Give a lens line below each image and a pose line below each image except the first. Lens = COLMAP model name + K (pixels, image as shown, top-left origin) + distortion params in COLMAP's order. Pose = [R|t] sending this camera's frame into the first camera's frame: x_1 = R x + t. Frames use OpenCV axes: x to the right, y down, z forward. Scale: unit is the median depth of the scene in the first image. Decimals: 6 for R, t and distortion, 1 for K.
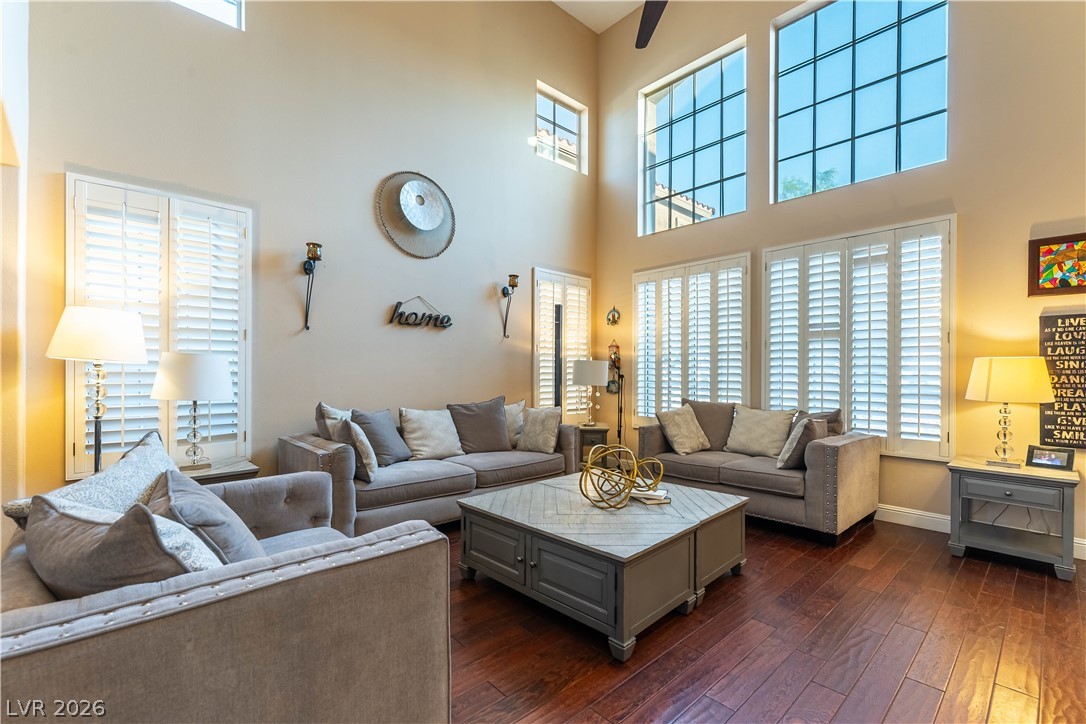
lens RADIAL K [[477.3, 0, 552.2], [0, 477.3, 359.8], [0, 0, 1]] dist [0.002147, 0.000179]
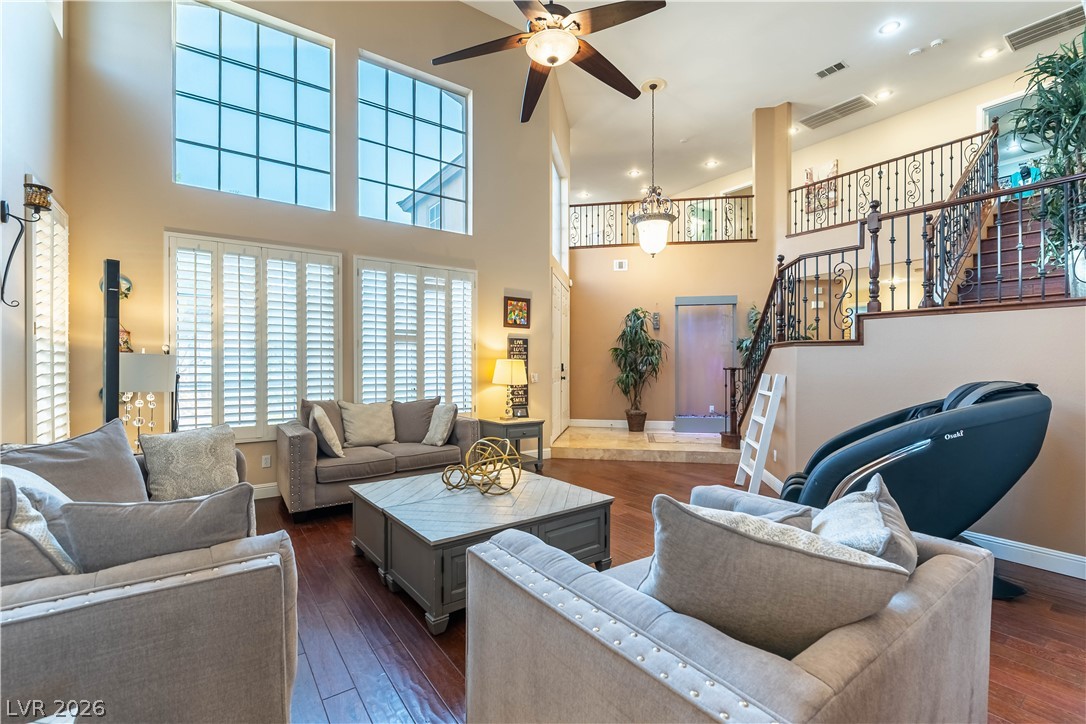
lens RADIAL K [[476.9, 0, 549.1], [0, 476.9, 353.5], [0, 0, 1]] dist [-0.000216, -0.000180]
pose [[0.129258, 0.018213, 0.991444, -0.611400], [-0.025147, 0.999570, -0.015084, -0.004848], [-0.991292, -0.022982, 0.129660, 0.455238]]
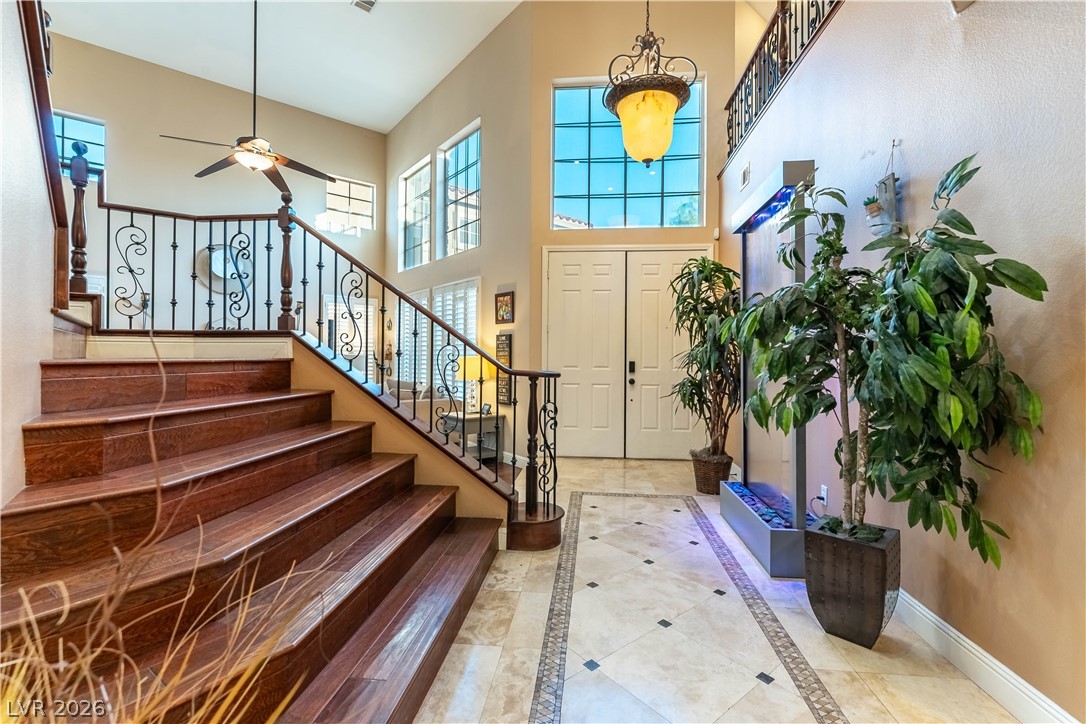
lens RADIAL K [[476.9, 0, 549.1], [0, 476.9, 353.5], [0, 0, 1]] dist [-0.000216, -0.000180]
pose [[0.997769, 0.011692, -0.065734, 1.033622], [-0.010811, 0.999847, 0.013736, -0.030305], [0.065885, -0.012994, 0.997743, -0.665169]]
